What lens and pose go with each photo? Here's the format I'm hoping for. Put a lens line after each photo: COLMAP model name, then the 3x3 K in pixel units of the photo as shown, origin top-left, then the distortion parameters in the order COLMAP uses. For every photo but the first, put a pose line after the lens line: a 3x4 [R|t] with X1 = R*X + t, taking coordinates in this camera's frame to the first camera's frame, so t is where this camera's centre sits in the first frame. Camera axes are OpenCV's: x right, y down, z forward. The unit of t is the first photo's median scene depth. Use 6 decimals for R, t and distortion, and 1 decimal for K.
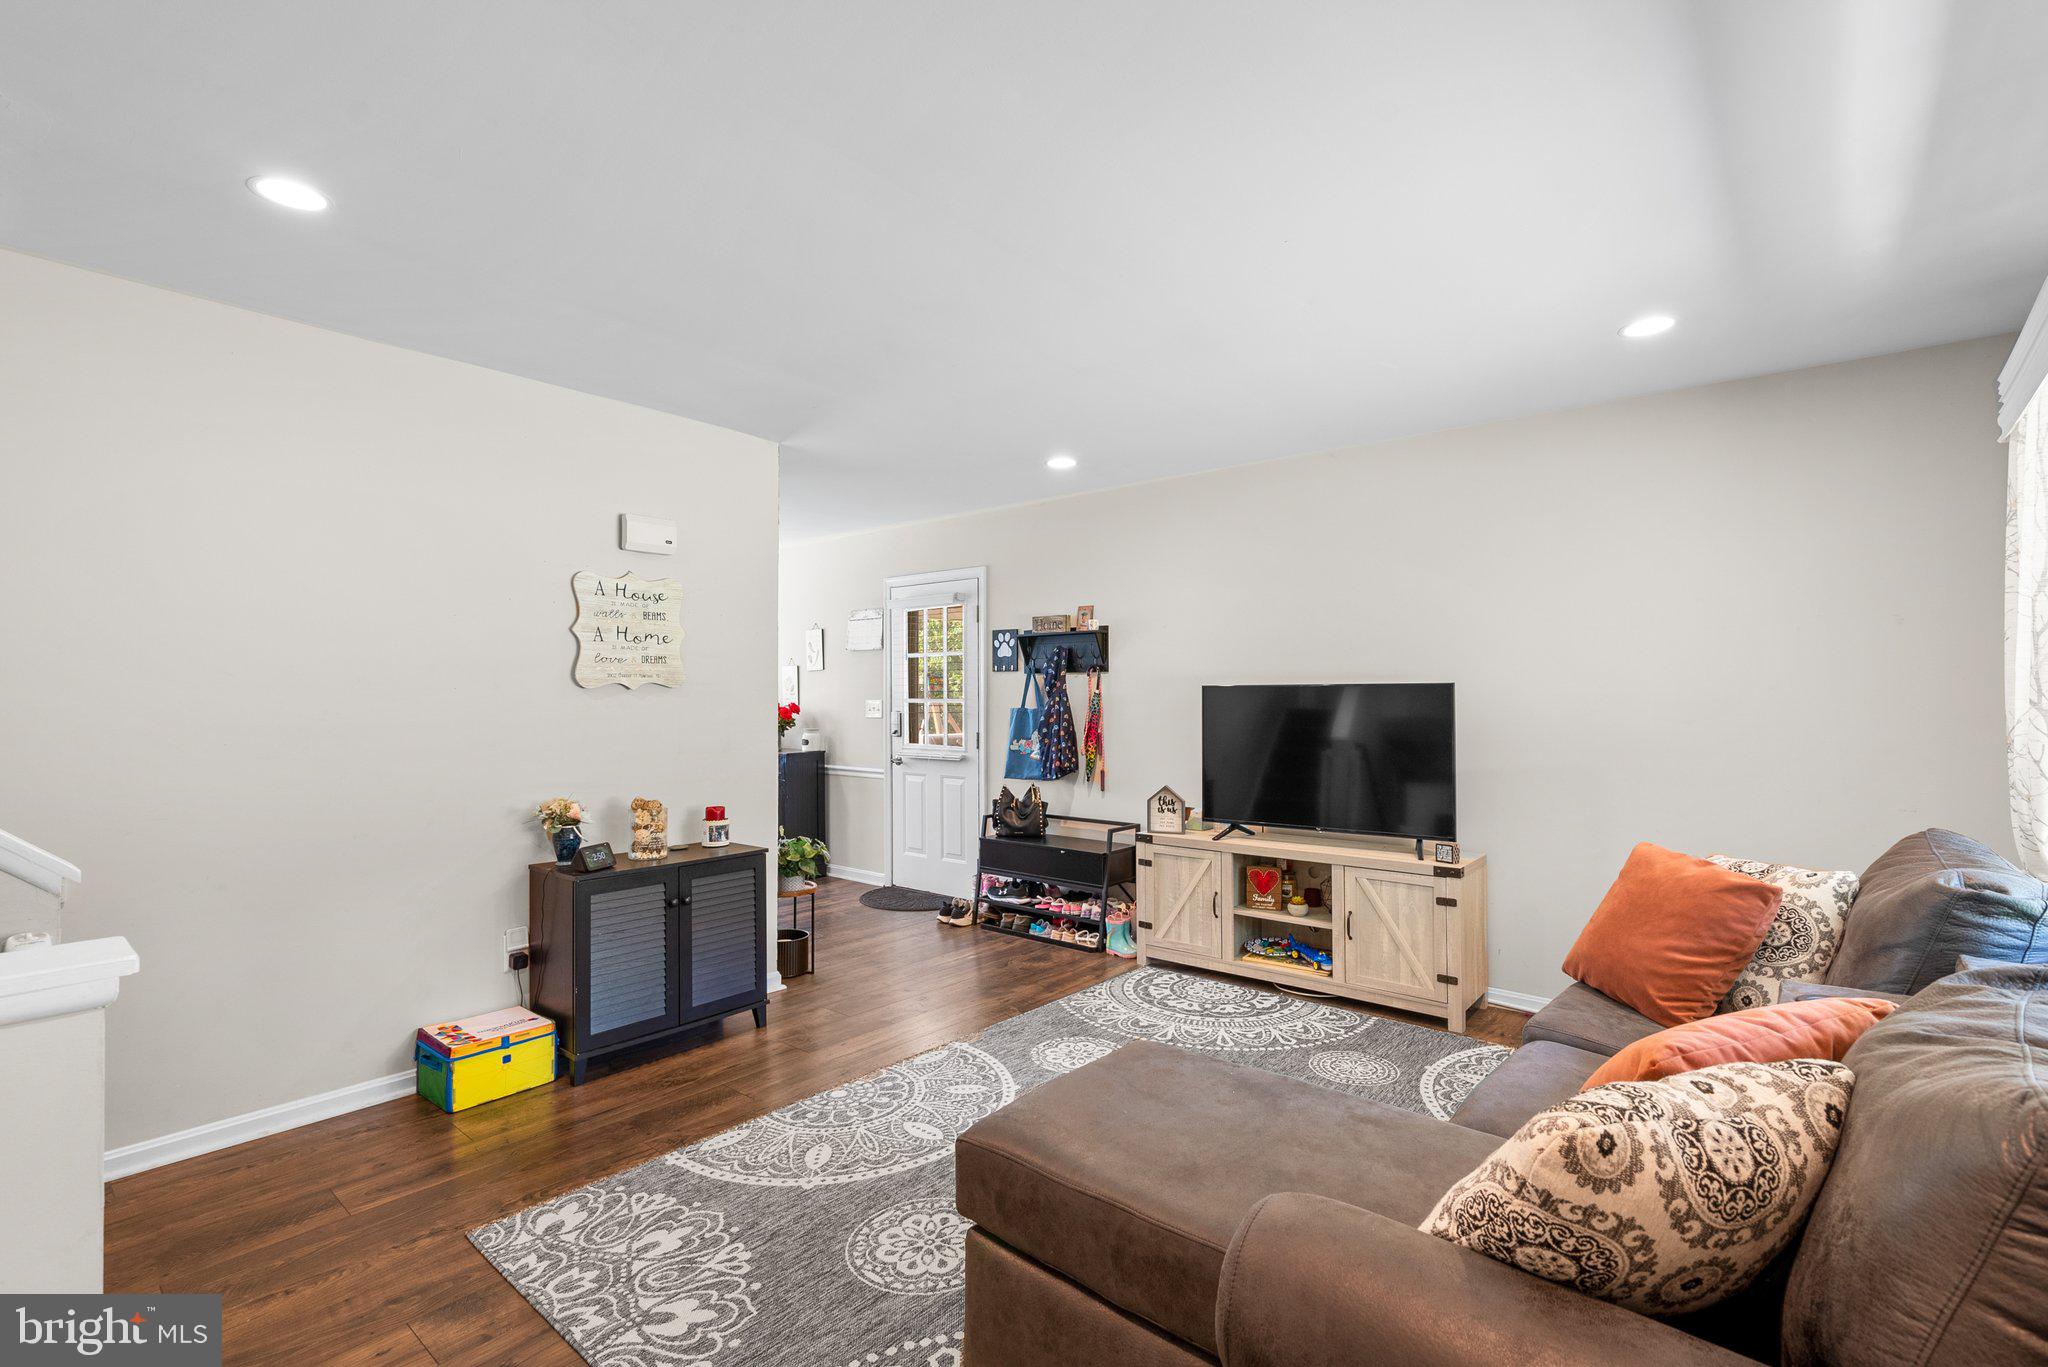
lens RADIAL K [[936.8, 0, 1019.8], [0, 936.8, 690.0], [0, 0, 1]] dist [-0.002036, 0.000003]
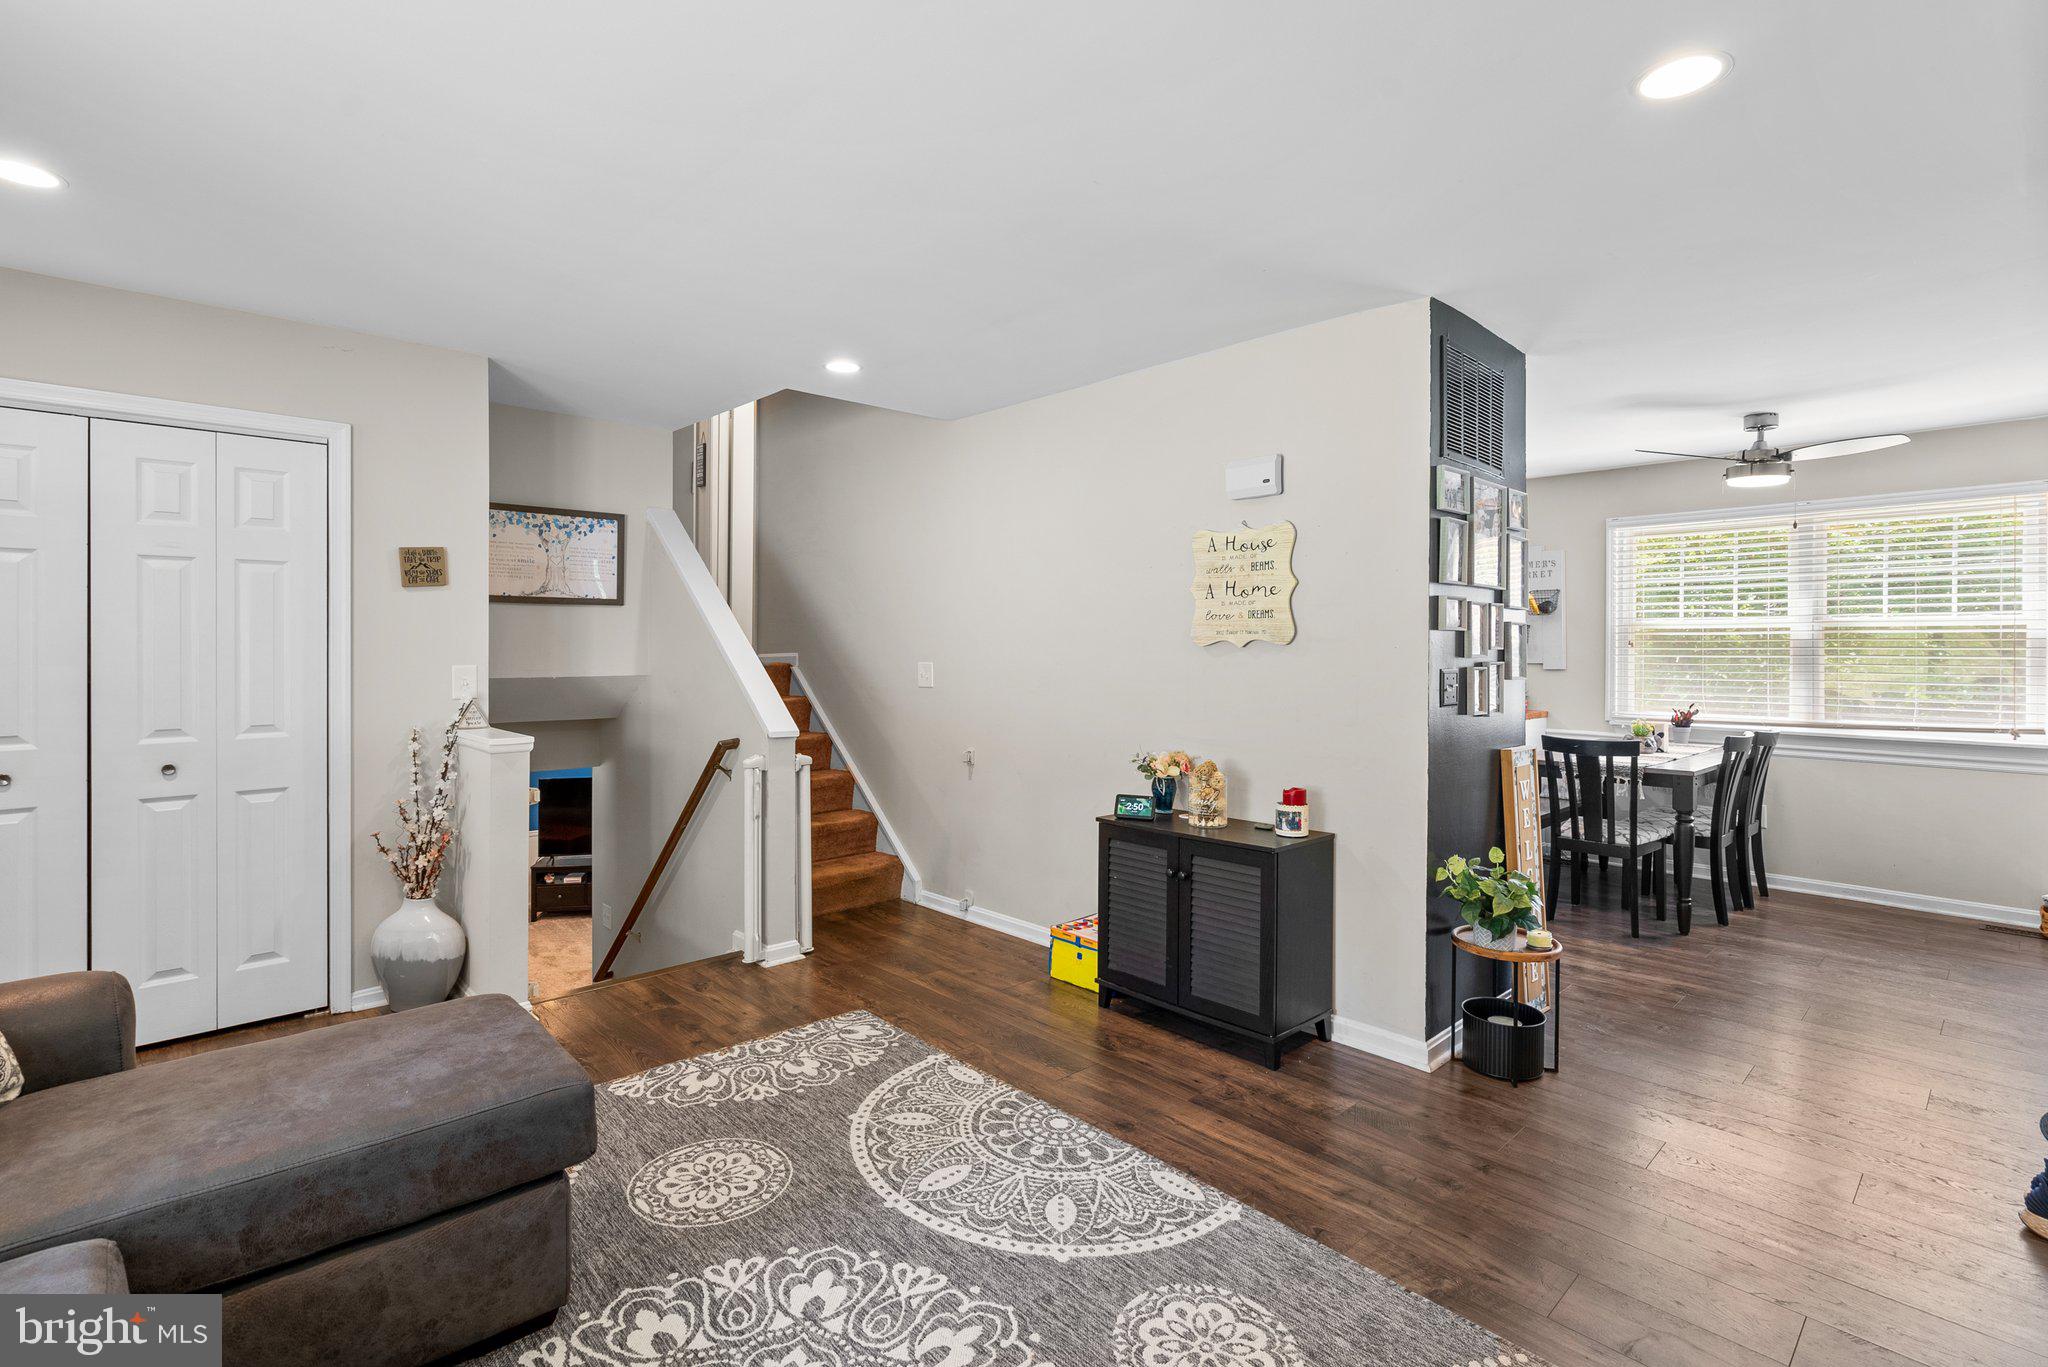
lens RADIAL K [[936.8, 0, 1019.6], [0, 936.8, 664.9], [0, 0, 1]] dist [-0.002036, 0.000003]
pose [[-0.107726, 0.016053, -0.994051, 0.683230], [0.001843, 0.999871, 0.015947, 0.002167], [0.994179, -0.000115, -0.107742, 1.113375]]
